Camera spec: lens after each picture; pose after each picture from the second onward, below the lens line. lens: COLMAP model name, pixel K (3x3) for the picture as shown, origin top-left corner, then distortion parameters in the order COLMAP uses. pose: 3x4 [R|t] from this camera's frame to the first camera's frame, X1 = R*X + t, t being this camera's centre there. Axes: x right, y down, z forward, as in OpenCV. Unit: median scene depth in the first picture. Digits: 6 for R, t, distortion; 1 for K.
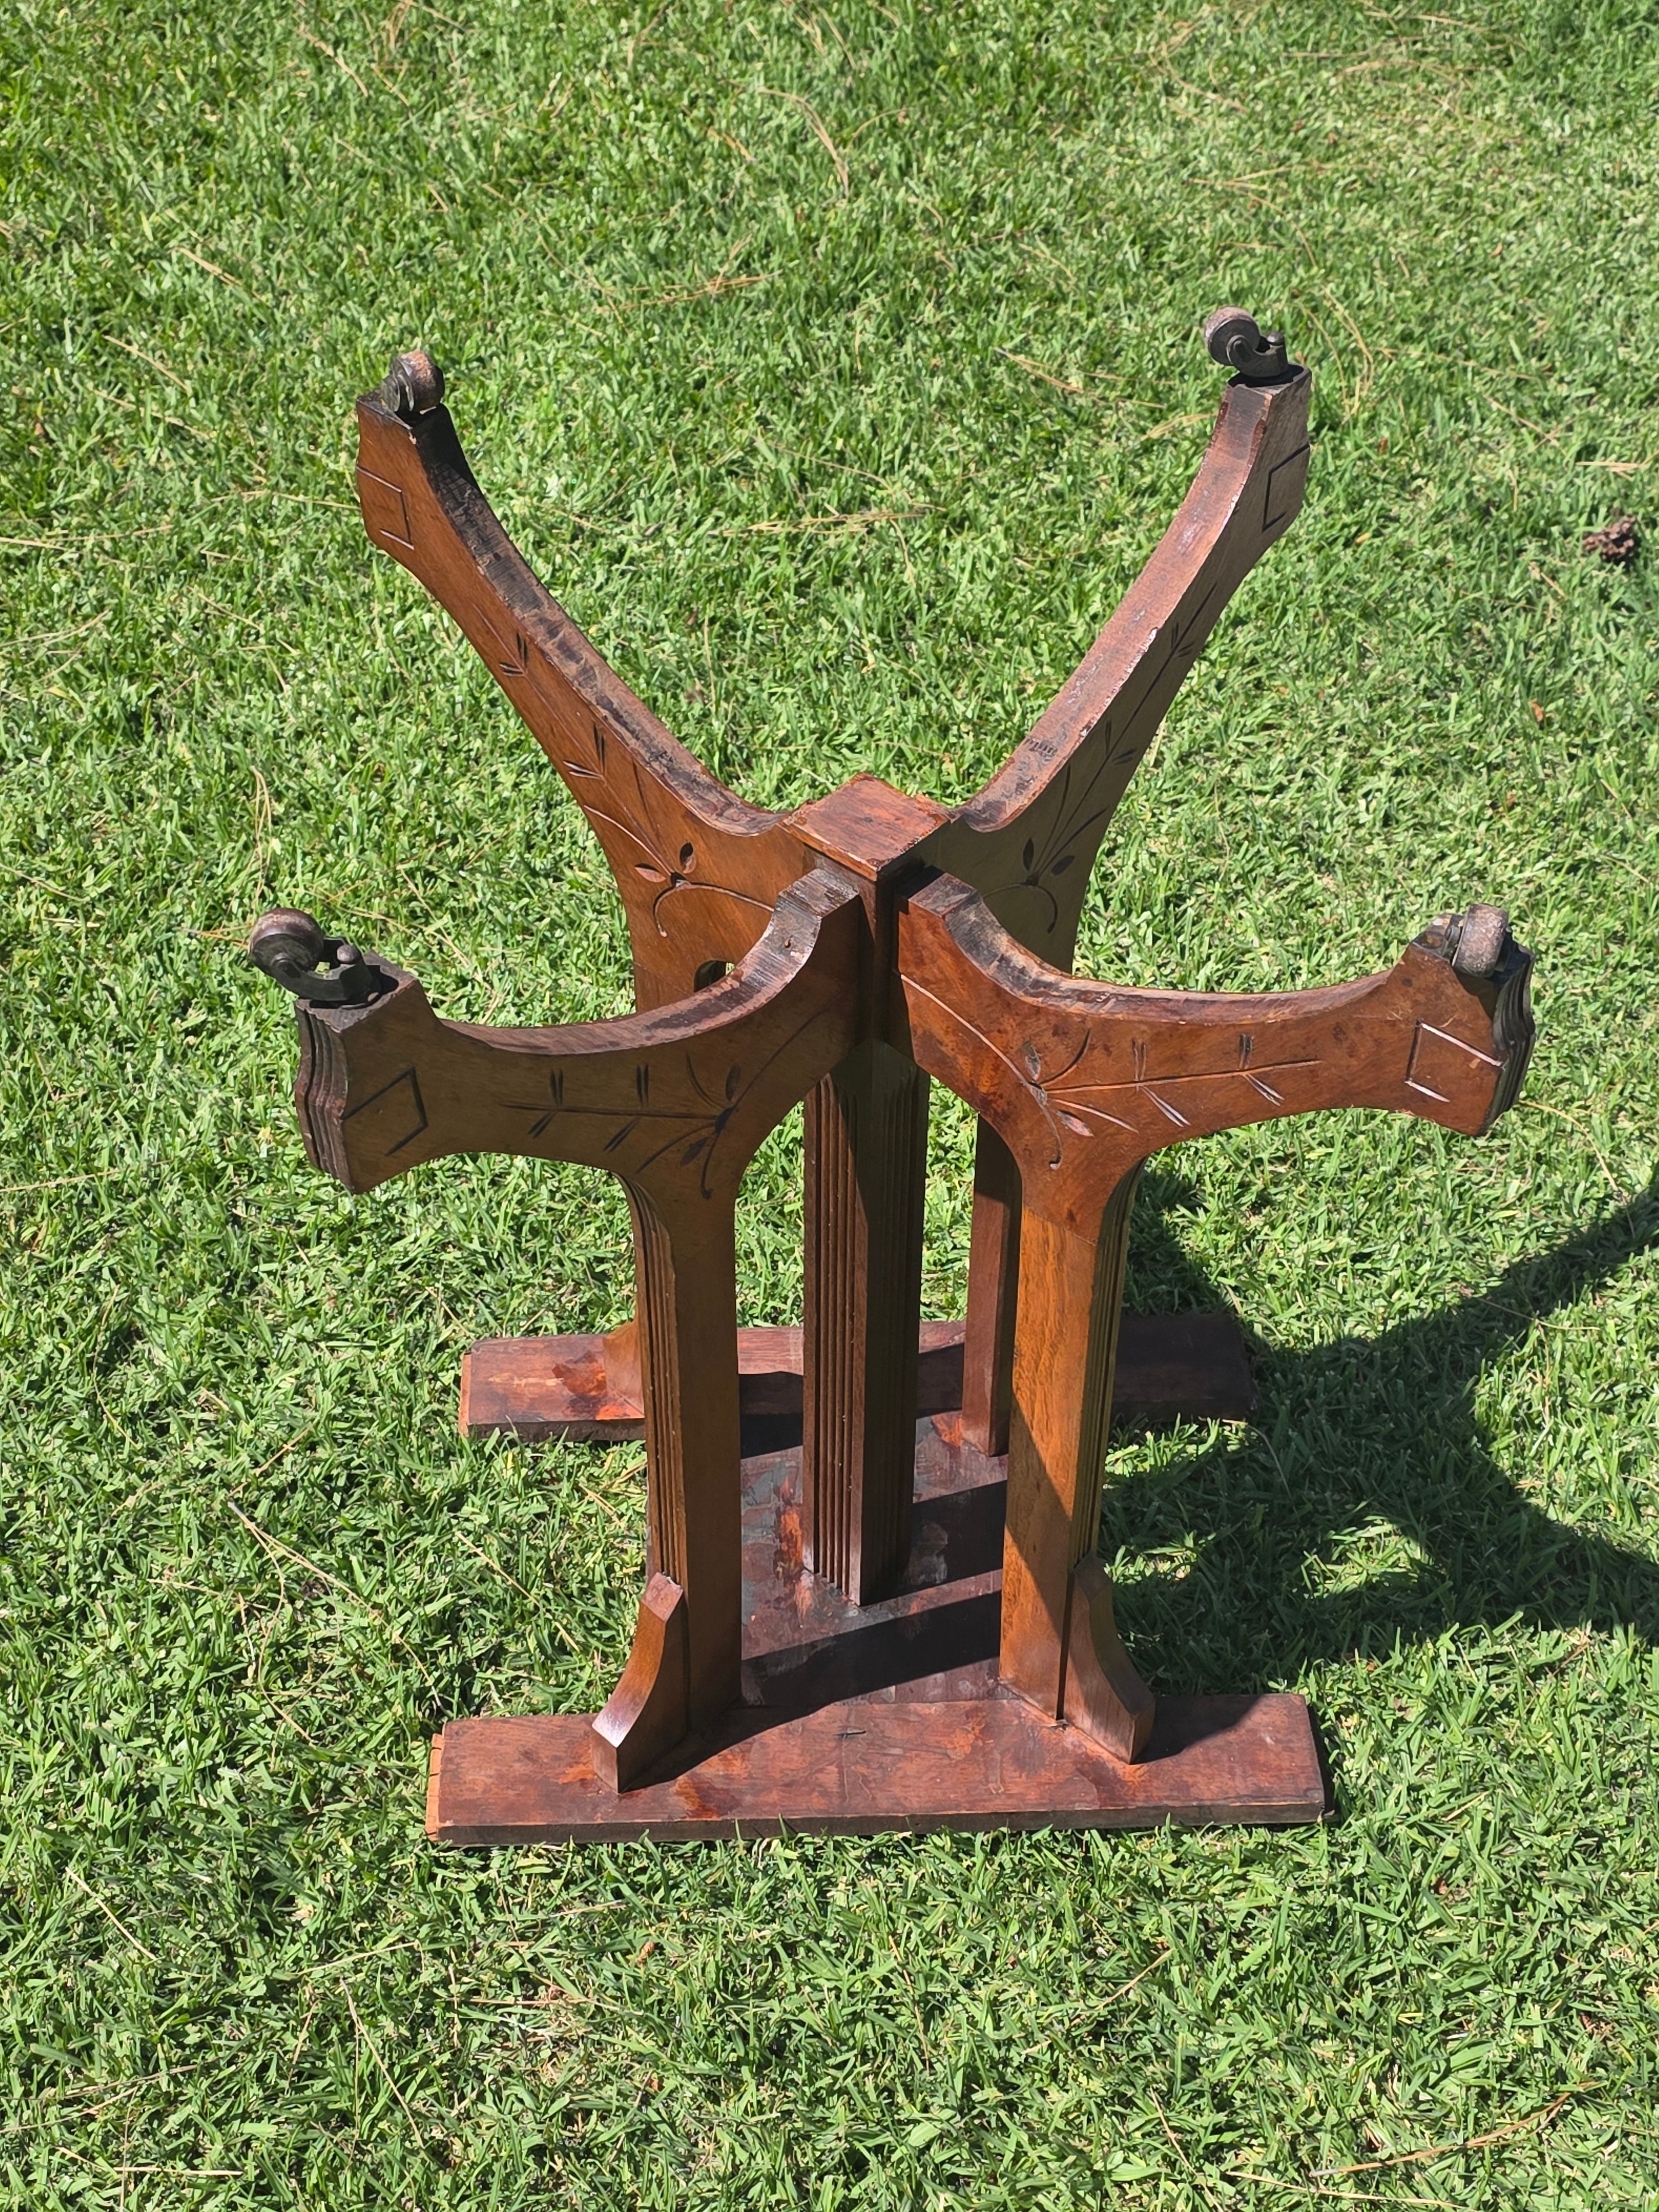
lens RADIAL K [[2809.8, 0, 829.5], [0, 2809.8, 1106.0], [0, 0, 1]] dist [0.222325, -0.693092]
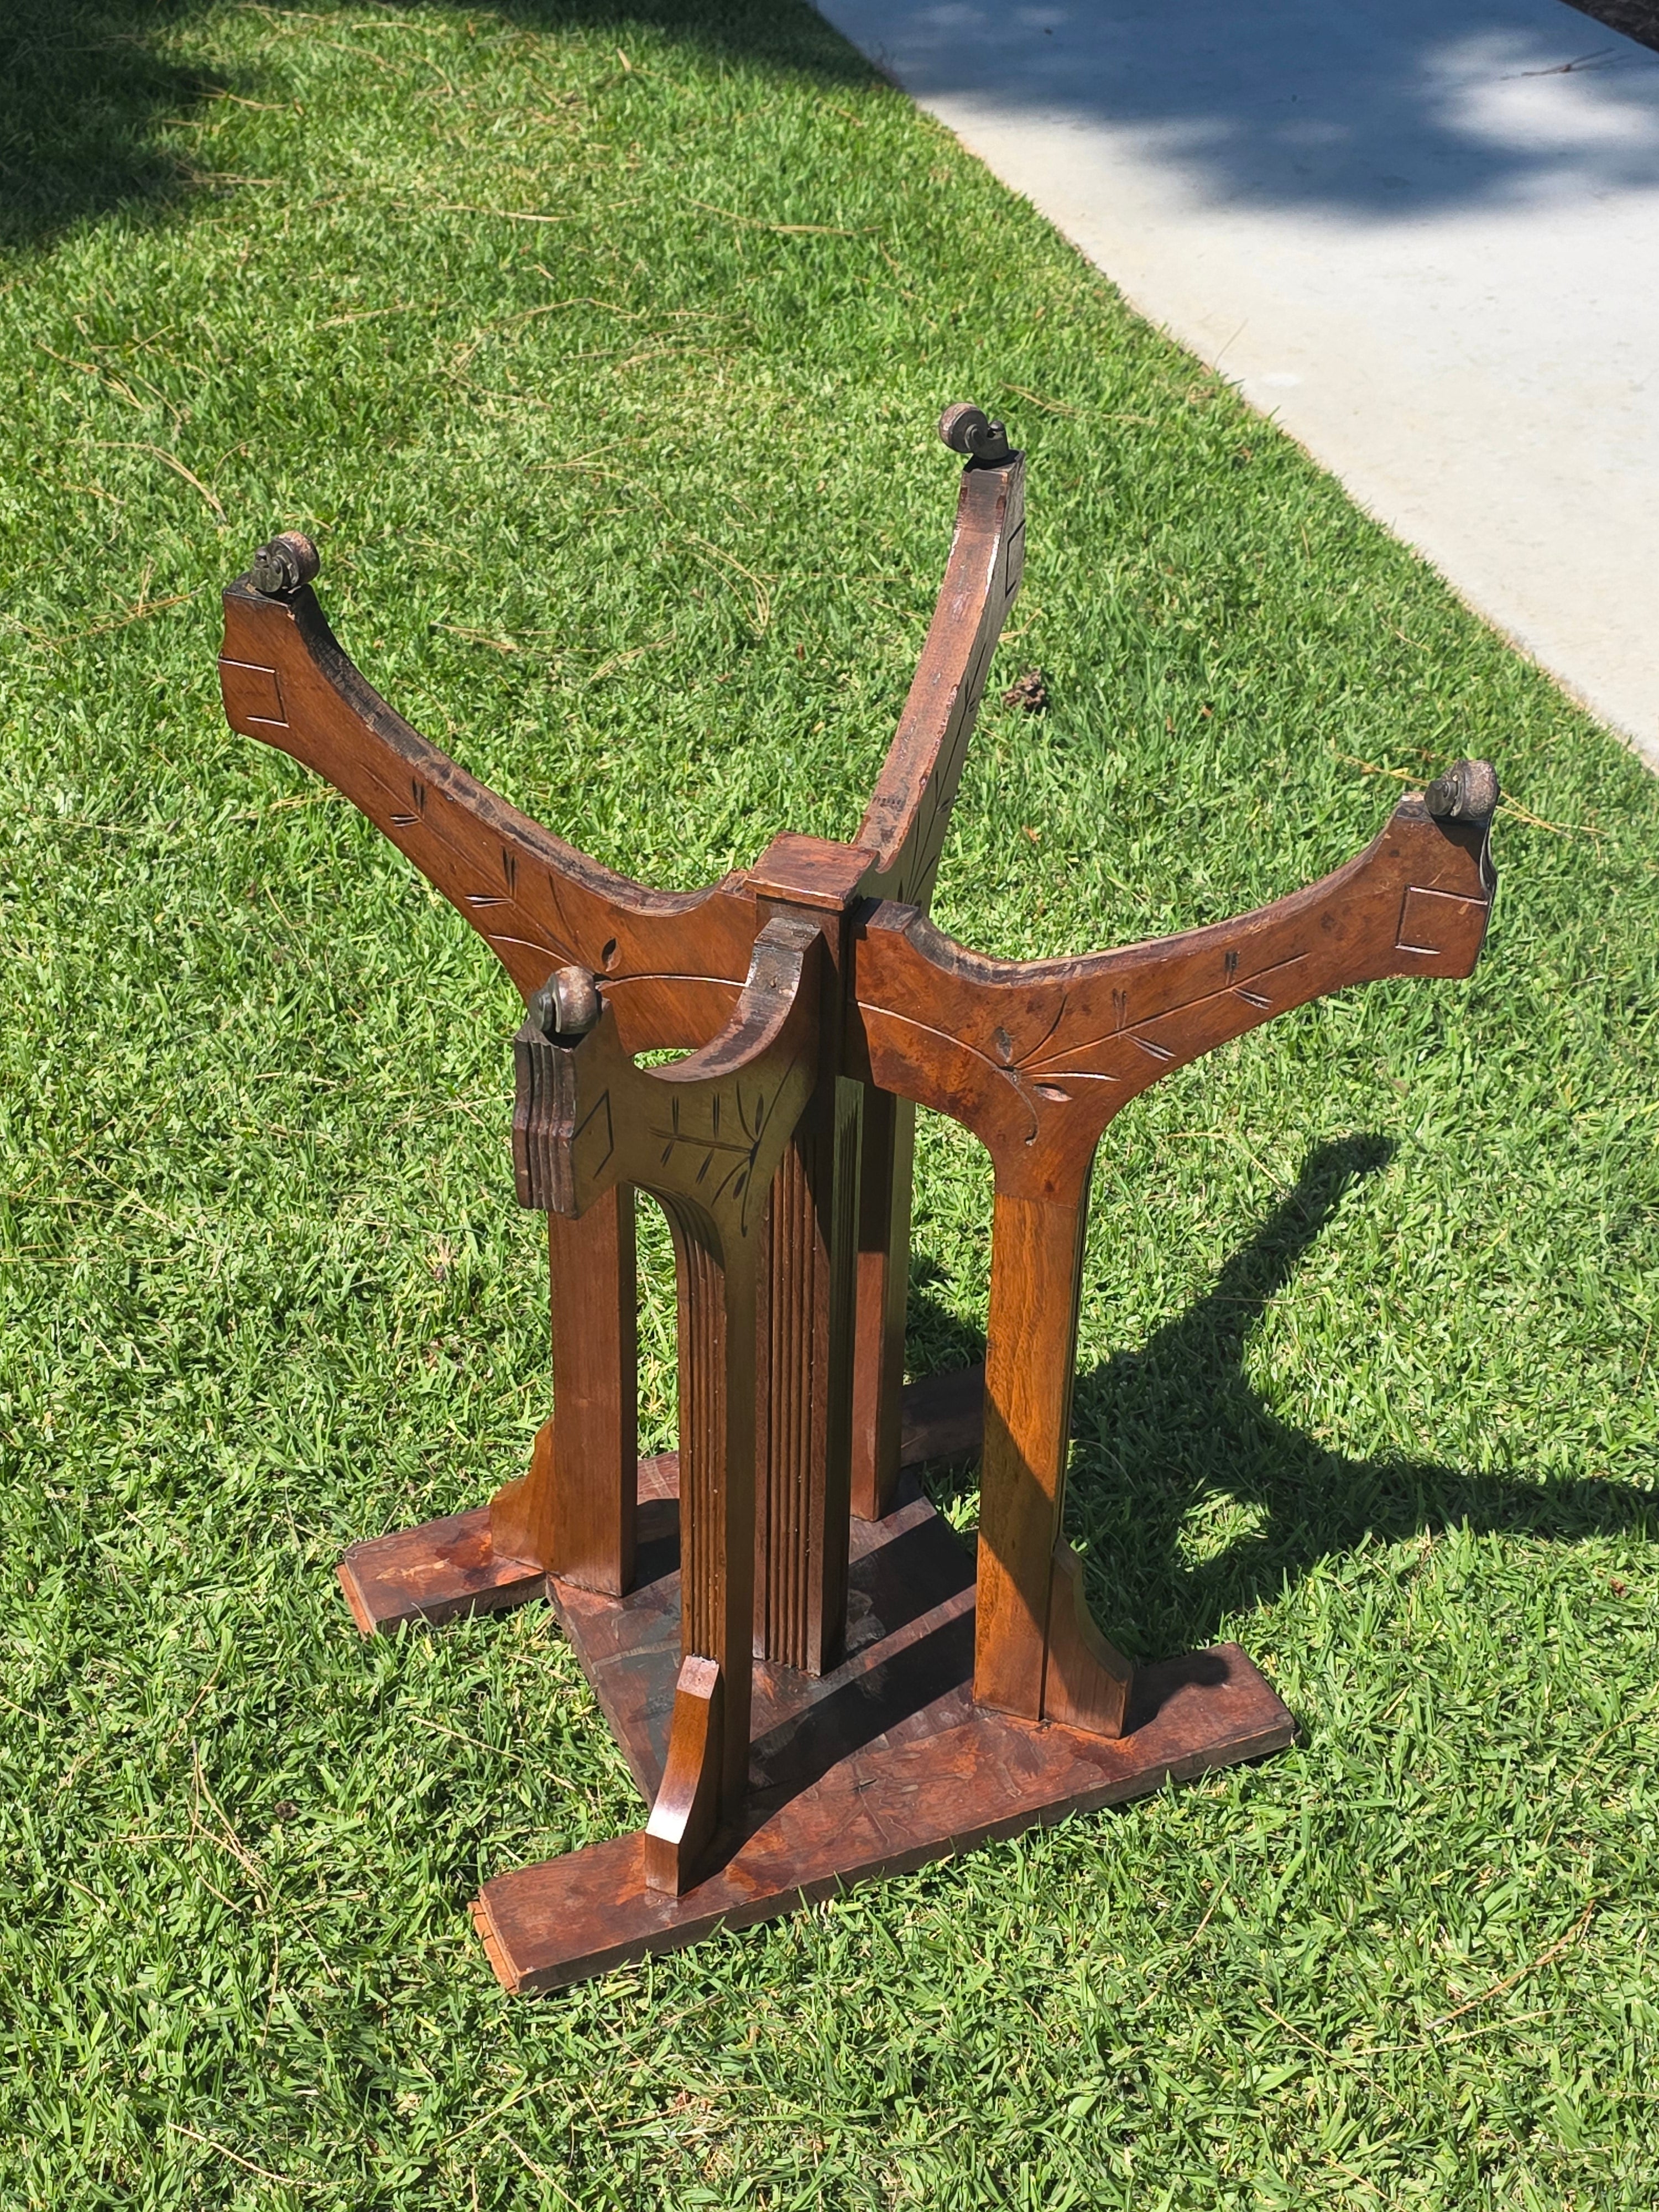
lens RADIAL K [[2819.4, 0, 752.7], [0, 2819.4, 1108.5], [0, 0, 1]] dist [0.218136, -0.665725]
pose [[0.937703, -0.199333, 0.284568, -0.272497], [0.237291, 0.965696, -0.105469, 0.081052], [-0.253783, 0.166424, 0.952836, -0.022465]]
